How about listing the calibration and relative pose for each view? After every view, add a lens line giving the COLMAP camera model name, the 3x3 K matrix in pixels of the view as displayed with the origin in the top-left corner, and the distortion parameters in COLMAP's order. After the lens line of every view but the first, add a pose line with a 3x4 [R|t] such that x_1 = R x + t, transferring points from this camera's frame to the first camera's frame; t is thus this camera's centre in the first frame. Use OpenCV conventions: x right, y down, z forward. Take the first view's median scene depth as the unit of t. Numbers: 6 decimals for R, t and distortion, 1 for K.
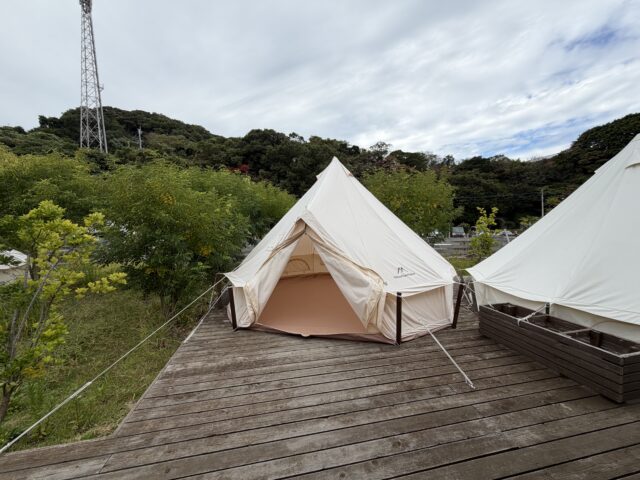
lens RADIAL K [[256.4, 0, 326.8], [0, 256.4, 238.4], [0, 0, 1]] dist [0.000721, 0.000076]
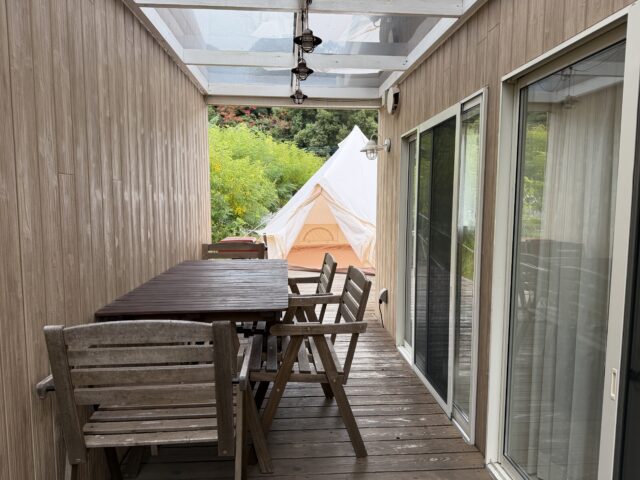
lens RADIAL K [[453.9, 0, 319.1], [0, 453.9, 243.9], [0, 0, 1]] dist [0.035177, -0.000858]
pose [[0.988899, 0.031558, -0.145200, 0.169538], [-0.025017, 0.998598, 0.046655, 0.084150], [0.146468, -0.042504, 0.988302, -0.895233]]
